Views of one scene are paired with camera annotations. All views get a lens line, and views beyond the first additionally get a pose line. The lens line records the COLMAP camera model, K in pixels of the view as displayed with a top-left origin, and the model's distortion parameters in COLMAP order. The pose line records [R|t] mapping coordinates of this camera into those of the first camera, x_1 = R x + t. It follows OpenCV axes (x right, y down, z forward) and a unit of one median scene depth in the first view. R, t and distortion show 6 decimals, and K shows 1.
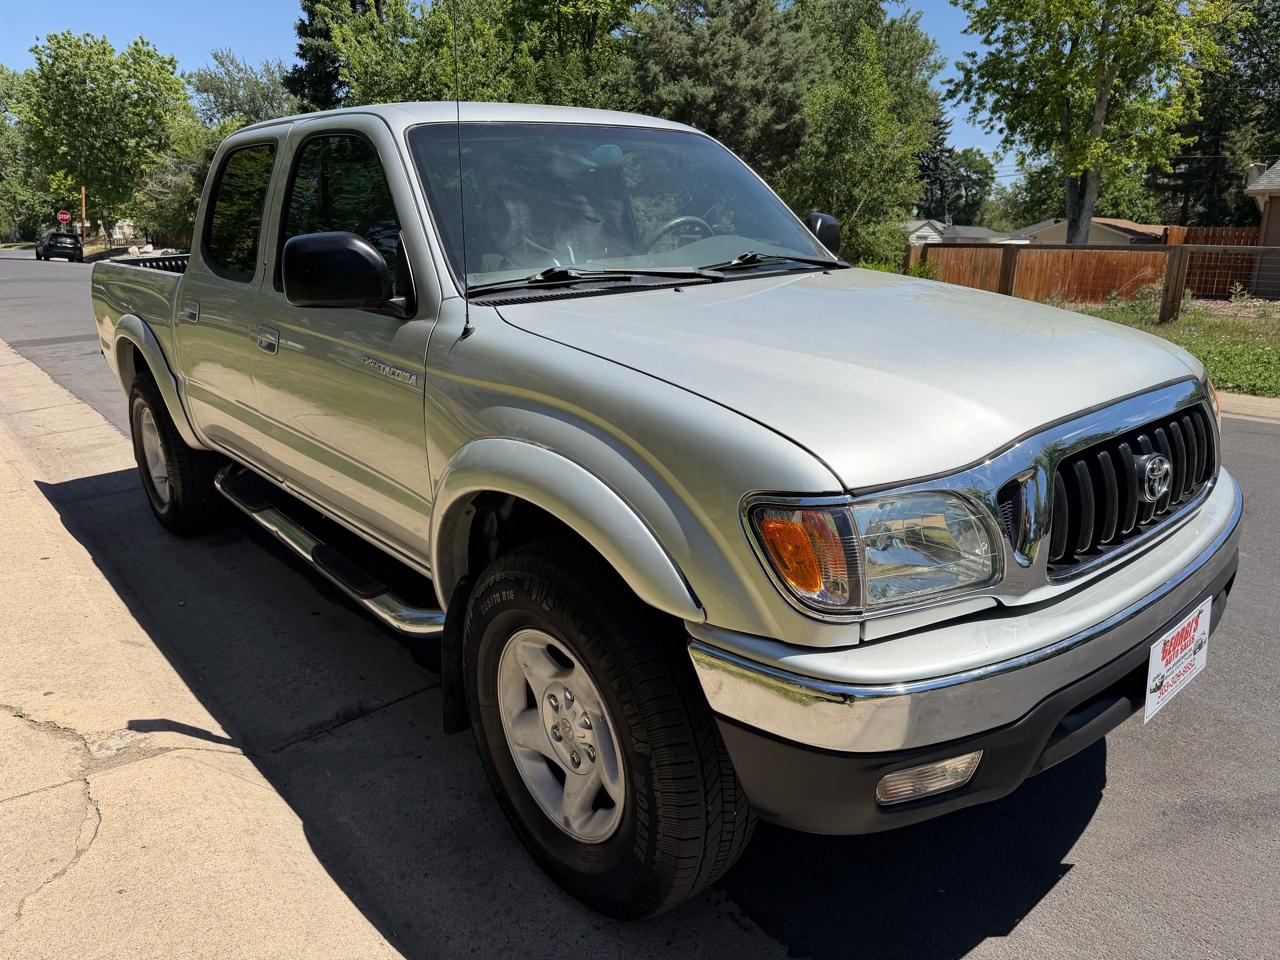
lens RADIAL K [[905.9, 0, 640.0], [0, 905.9, 480.0], [0, 0, 1]] dist [0.064929, -0.080079]
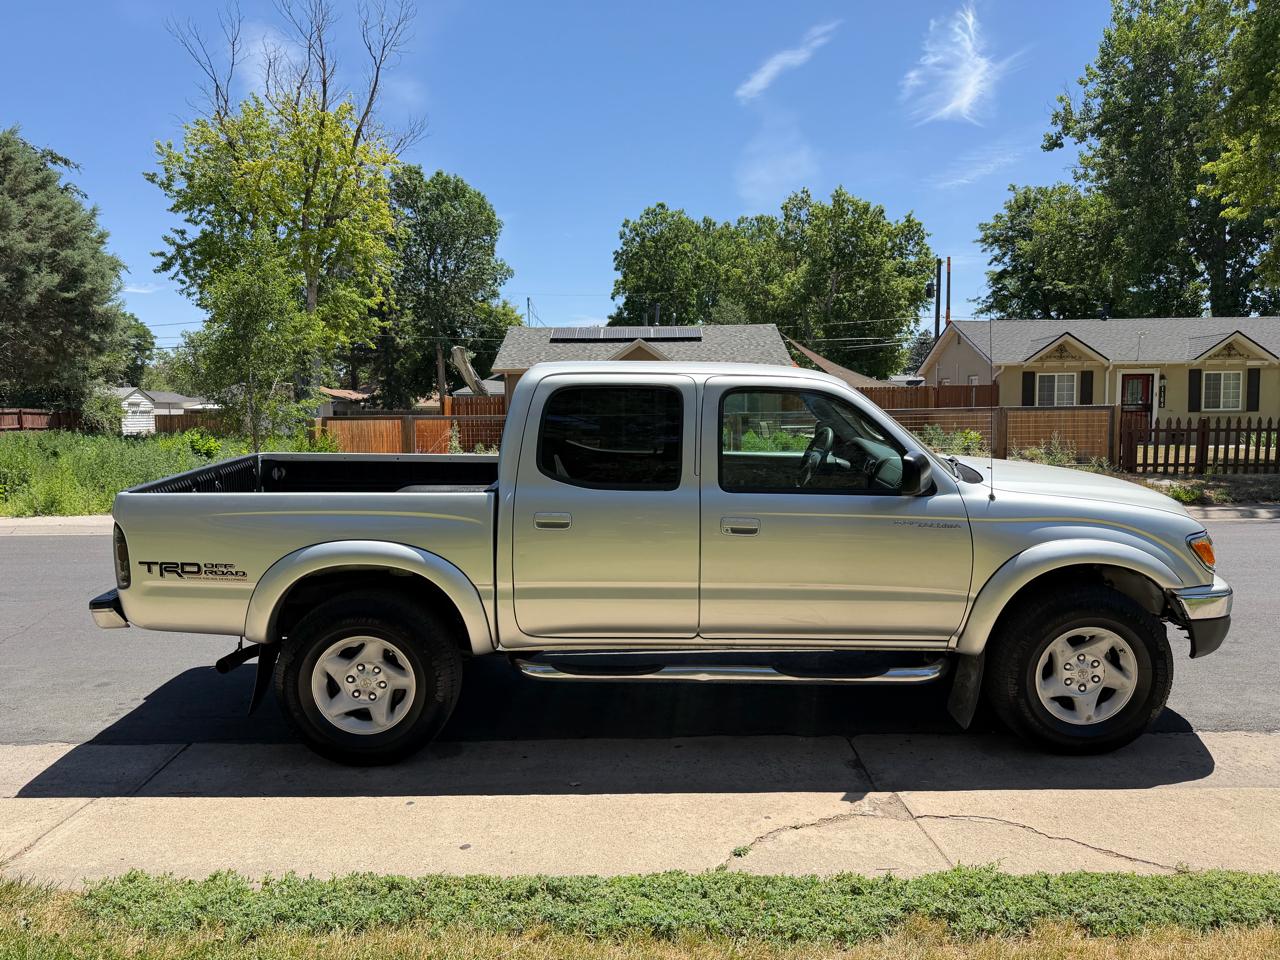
lens RADIAL K [[963.4, 0, 571.8], [0, 963.4, 522.2], [0, 0, 1]] dist [0.040460, -0.003116]
pose [[0.636756, -0.125134, 0.760844, -0.244296], [0.220056, 0.975197, -0.023778, -0.026807], [-0.738997, 0.182569, 0.648499, 0.033872]]
